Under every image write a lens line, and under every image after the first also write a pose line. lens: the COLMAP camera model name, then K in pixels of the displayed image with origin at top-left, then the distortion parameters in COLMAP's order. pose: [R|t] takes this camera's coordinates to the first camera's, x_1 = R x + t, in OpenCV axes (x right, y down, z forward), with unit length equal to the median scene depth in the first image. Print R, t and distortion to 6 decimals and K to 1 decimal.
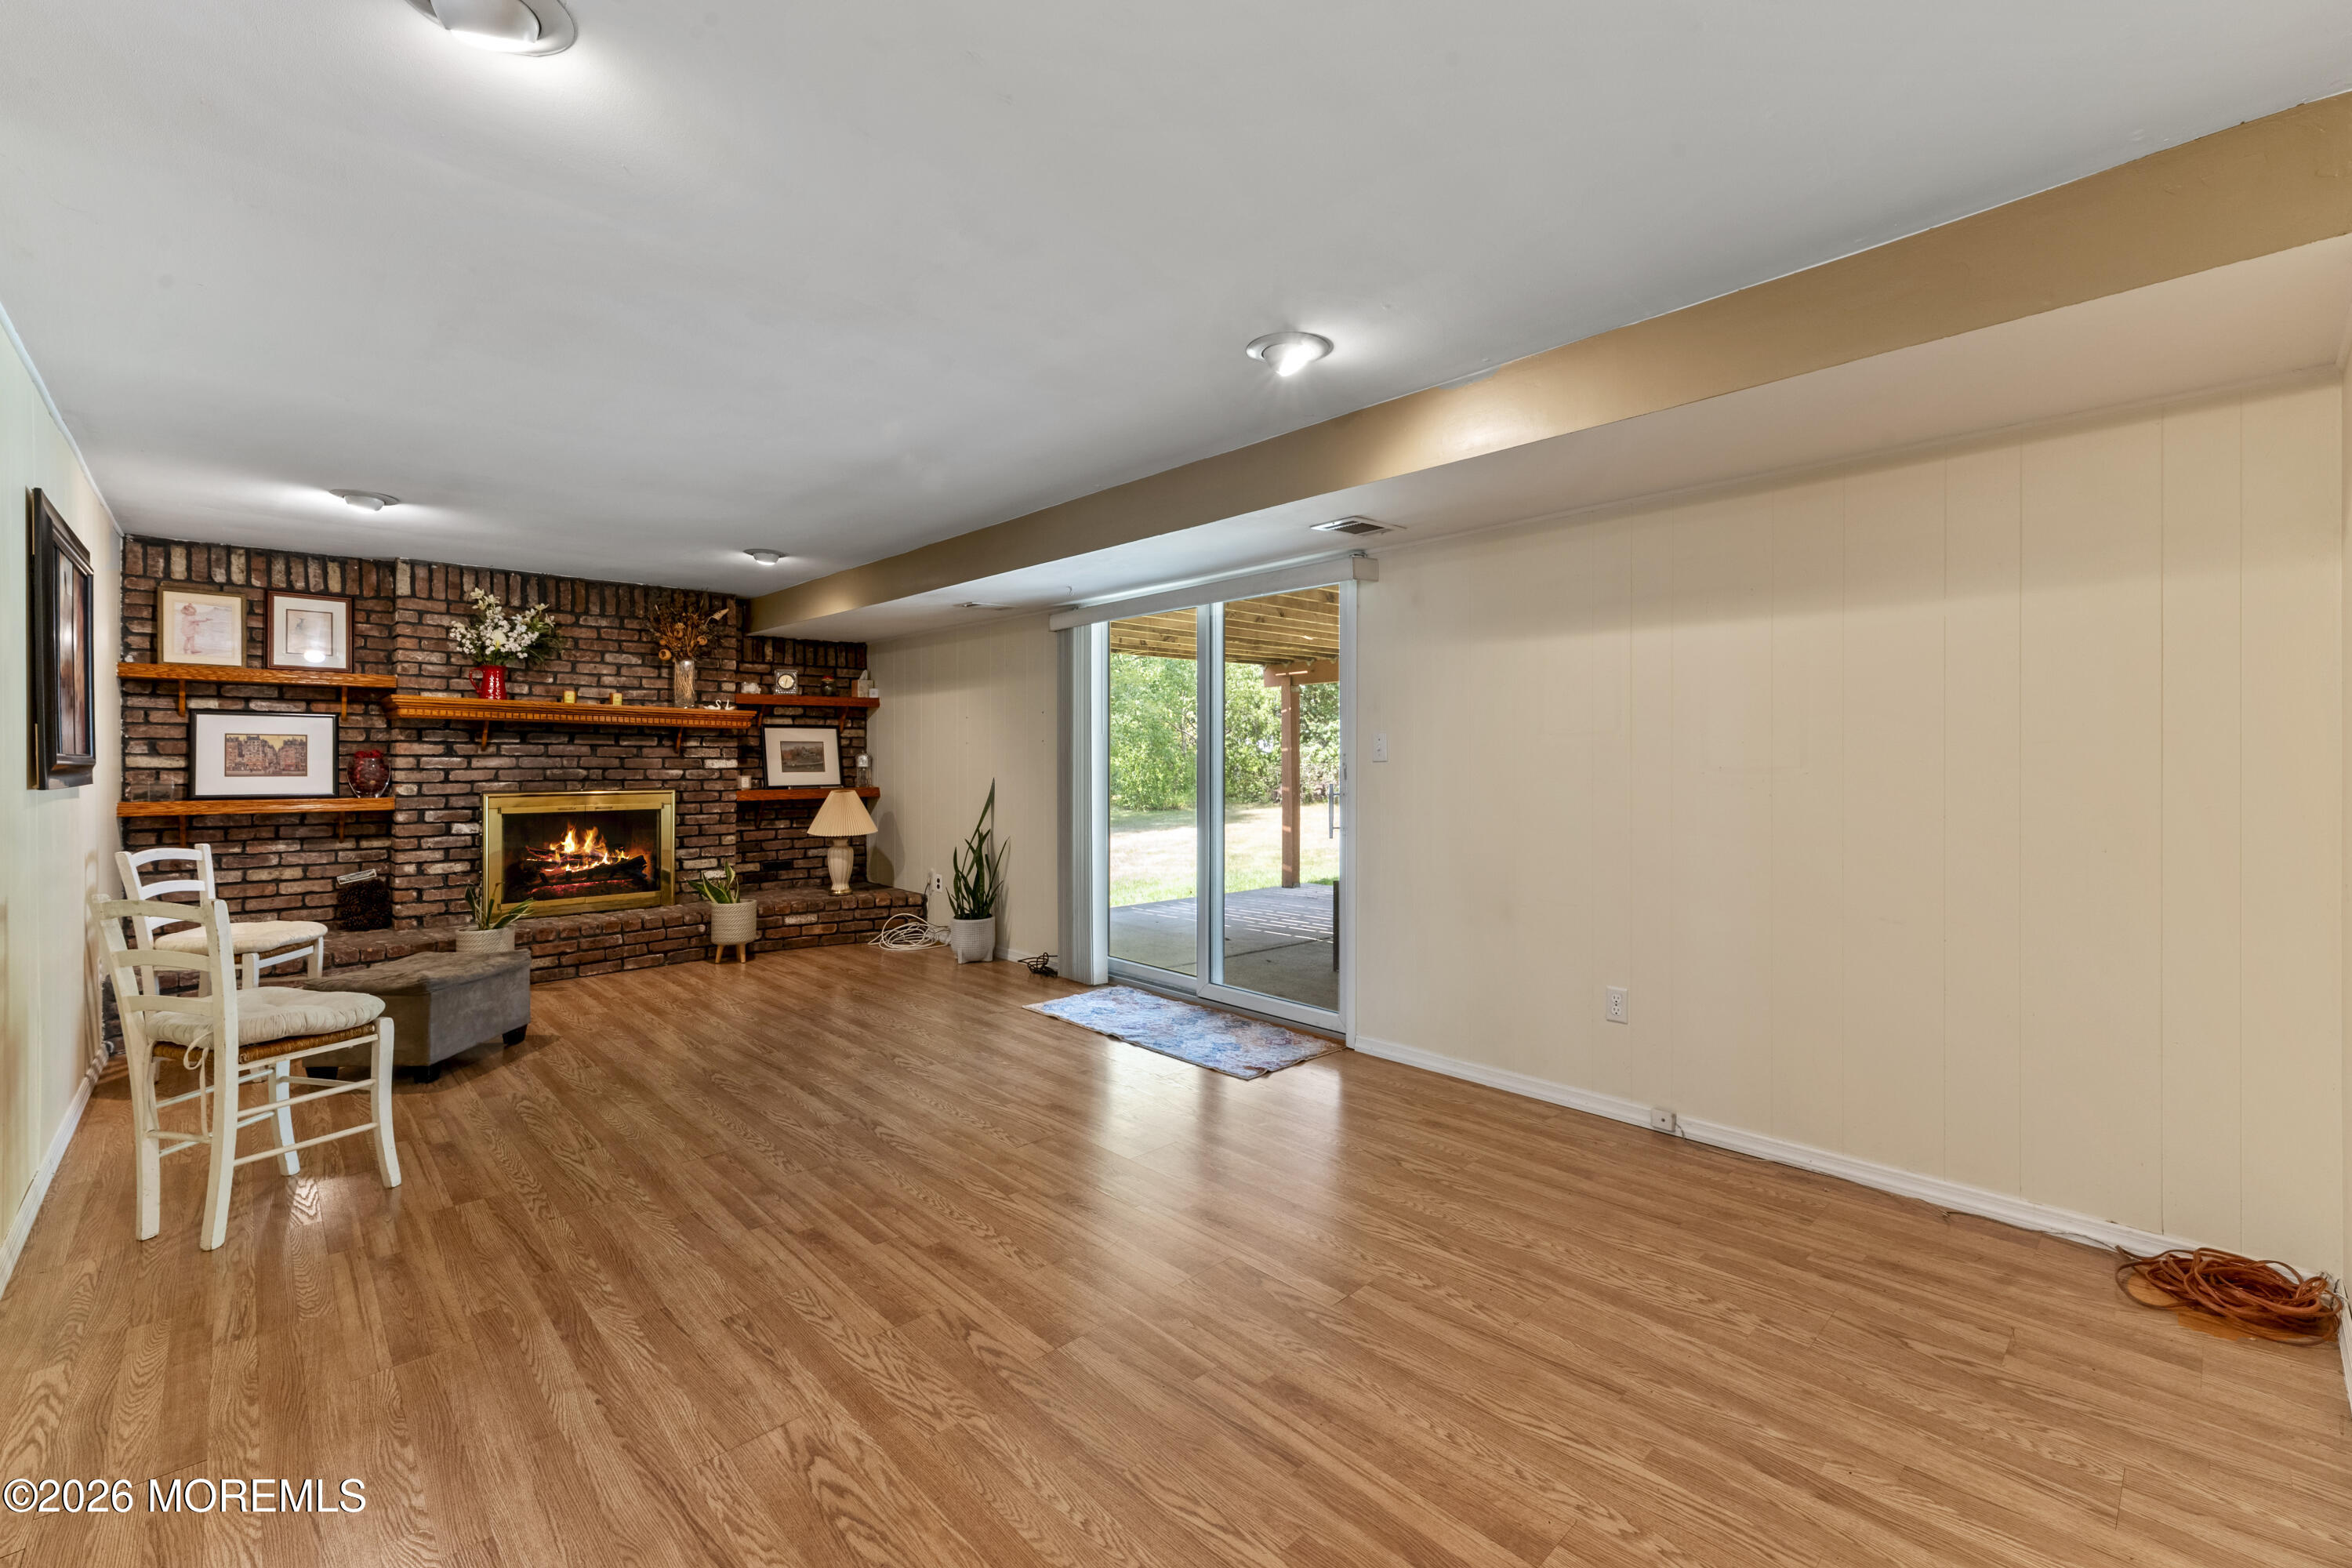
lens RADIAL K [[986.5, 0, 1182.2], [0, 986.5, 763.4], [0, 0, 1]] dist [0.002329, 0.000141]
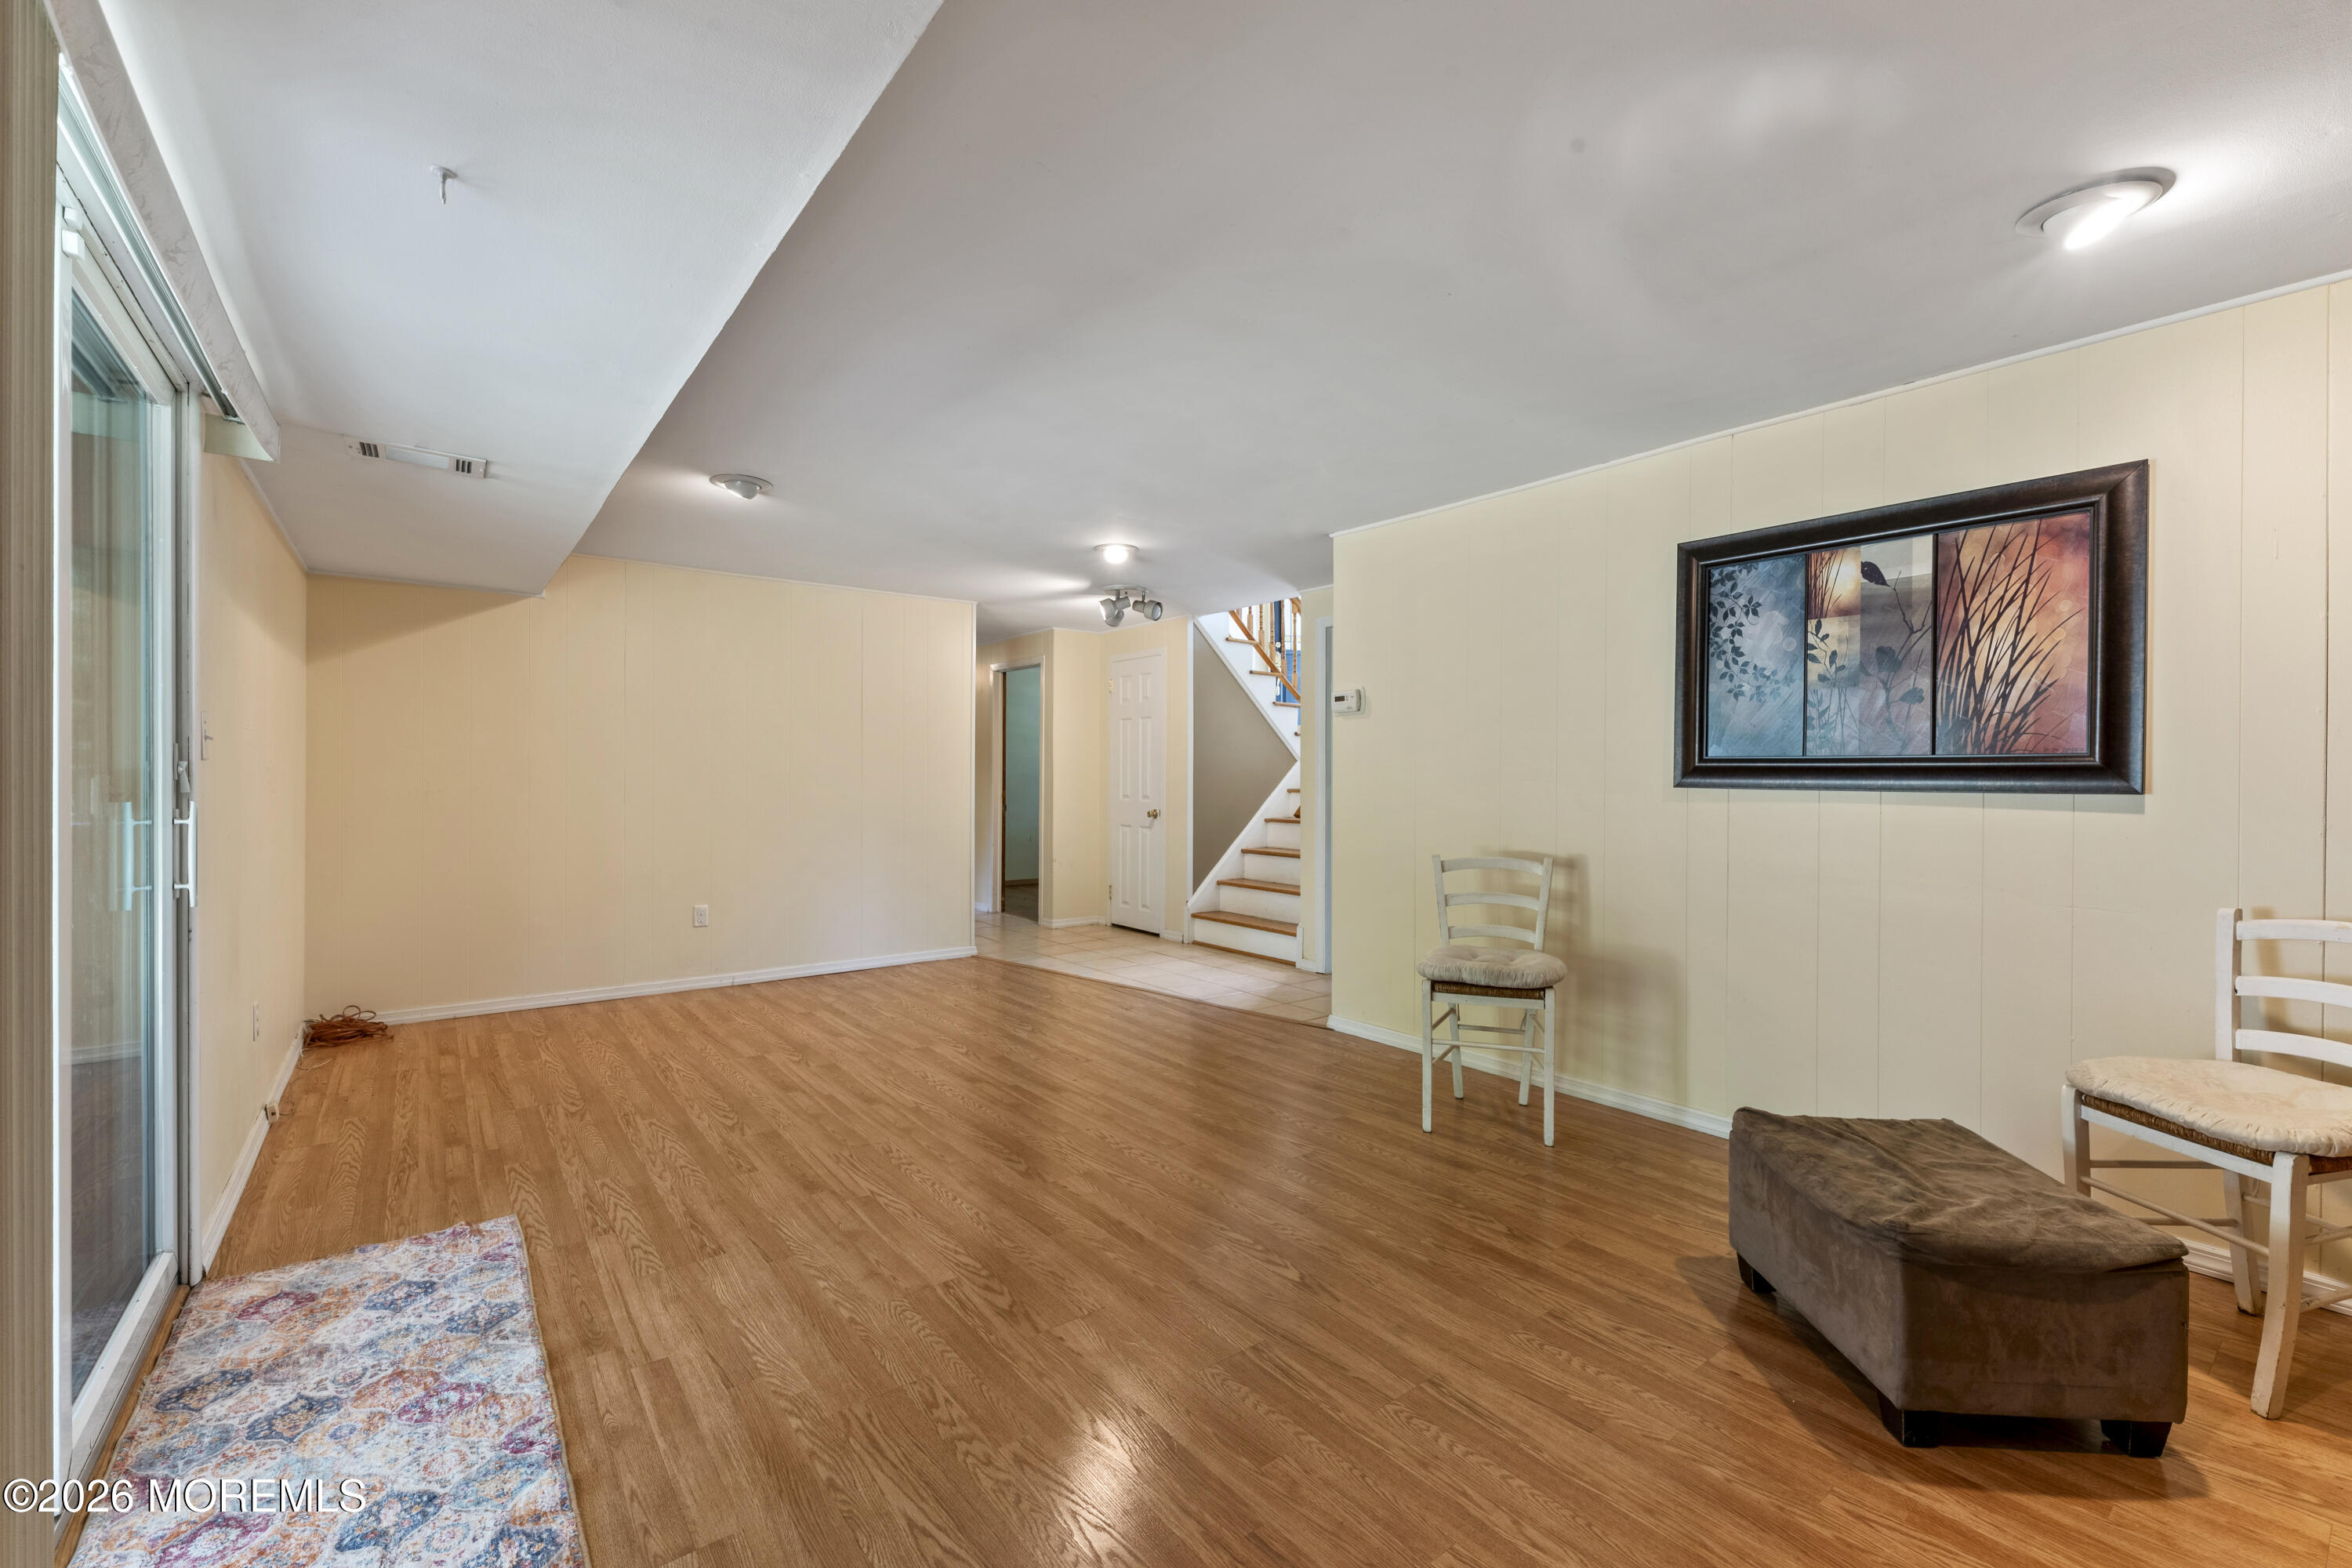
lens RADIAL K [[972.0, 0, 1172.6], [0, 972.0, 778.0], [0, 0, 1]] dist [0.002190, 0.000237]
pose [[-0.994702, -0.002608, 0.102772, -0.317529], [-0.001607, 0.999950, 0.009821, 0.001874], [-0.102792, 0.009604, -0.994656, 1.109773]]
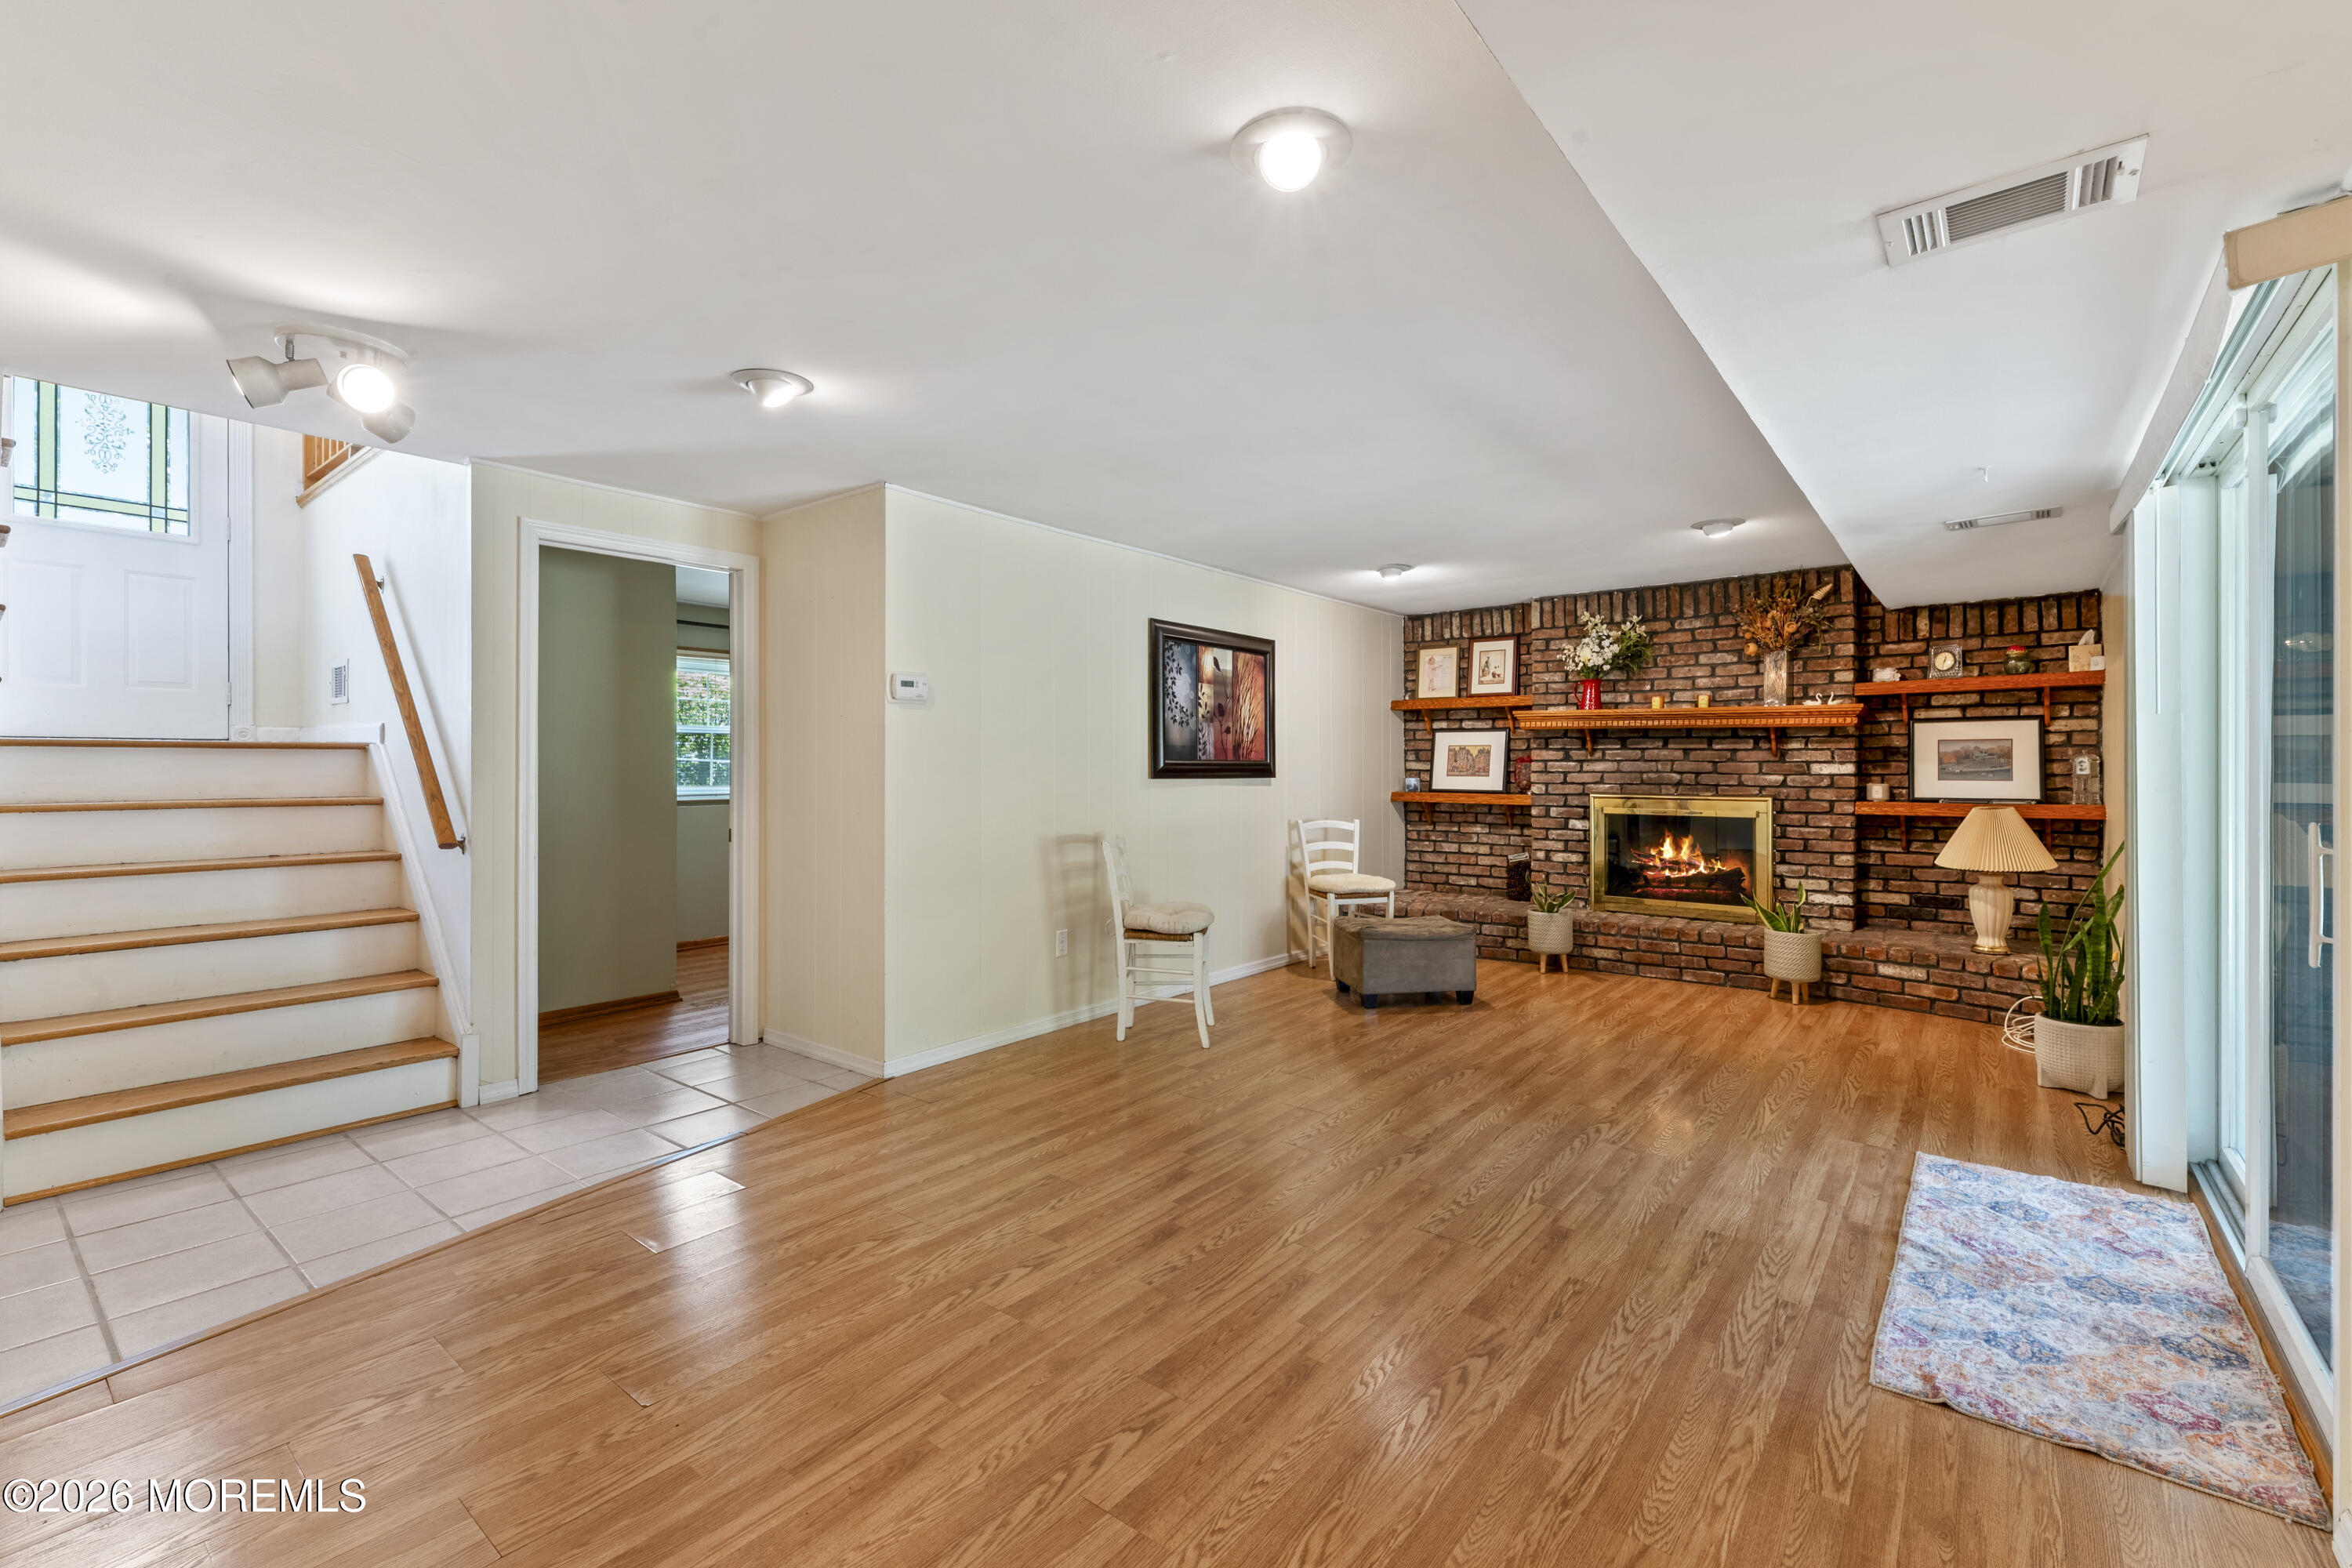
lens RADIAL K [[1009.9, 0, 1180.4], [0, 1009.9, 767.3], [0, 0, 1]] dist [0.002167, 0.000012]
pose [[0.132127, 0.001784, -0.991231, 0.365440], [-0.004458, 0.999989, 0.001205, 0.000736], [0.991223, 0.004259, 0.132134, 0.389234]]
